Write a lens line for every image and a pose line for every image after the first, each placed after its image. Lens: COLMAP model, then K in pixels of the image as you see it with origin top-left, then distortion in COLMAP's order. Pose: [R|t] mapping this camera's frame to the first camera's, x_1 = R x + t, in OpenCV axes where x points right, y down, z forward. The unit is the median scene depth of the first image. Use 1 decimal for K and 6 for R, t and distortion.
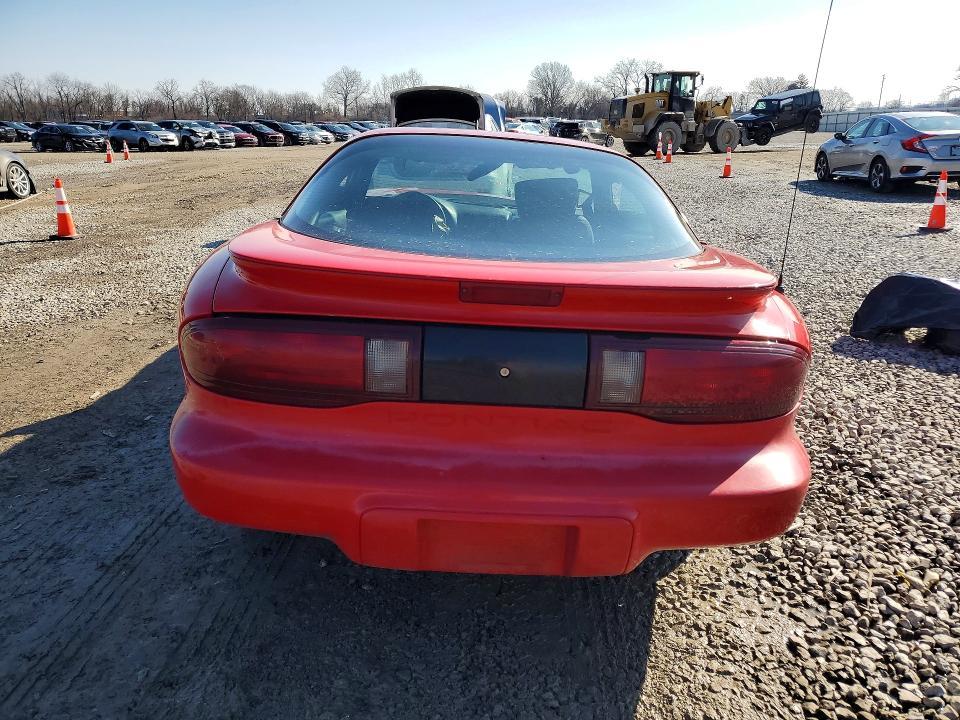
lens RADIAL K [[747.4, 0, 480.0], [0, 747.4, 360.0], [0, 0, 1]] dist [0.019814, -0.008270]
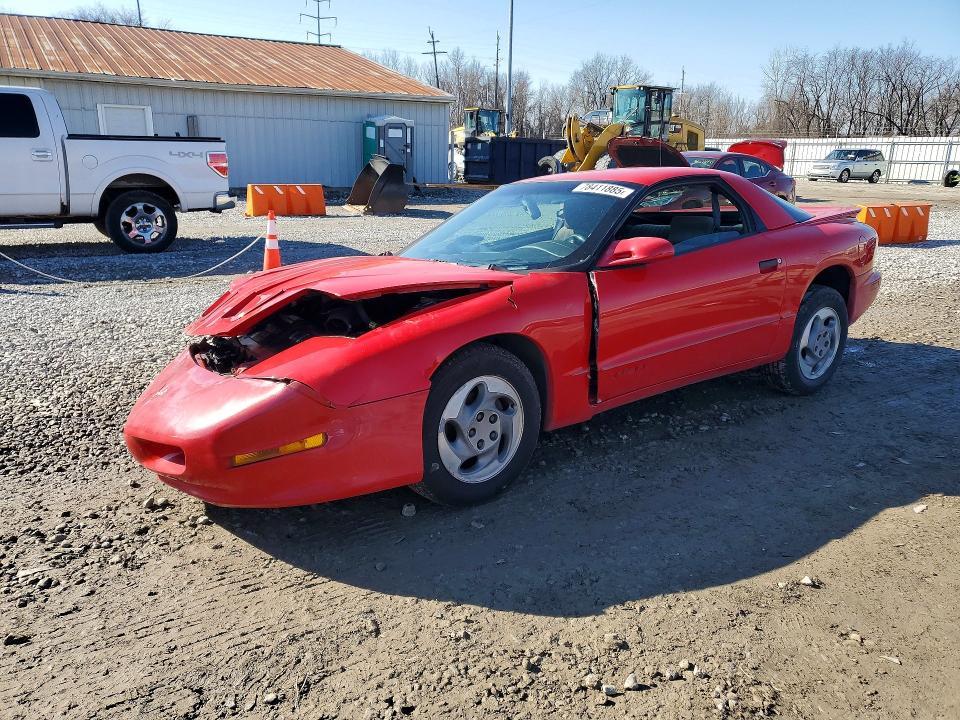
lens RADIAL K [[747.4, 0, 480.0], [0, 747.4, 360.0], [0, 0, 1]] dist [0.019814, -0.008270]
pose [[-0.591020, -0.216631, 0.777024, -0.779008], [0.237667, 0.873742, 0.424370, -0.504194], [-0.770850, 0.435484, -0.464913, 1.576326]]
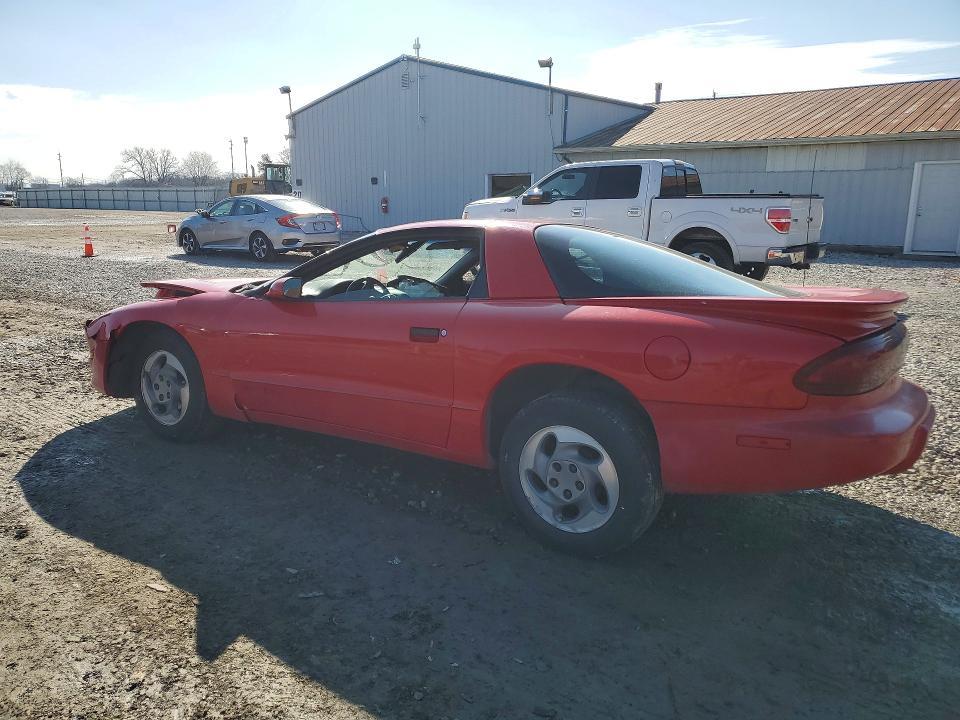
lens RADIAL K [[747.4, 0, 480.0], [0, 747.4, 360.0], [0, 0, 1]] dist [0.019814, -0.008270]
pose [[0.543950, -0.164423, 0.822851, -0.853257], [0.240940, 0.969925, 0.034537, -0.107051], [-0.803783, 0.179471, 0.567207, 0.307690]]
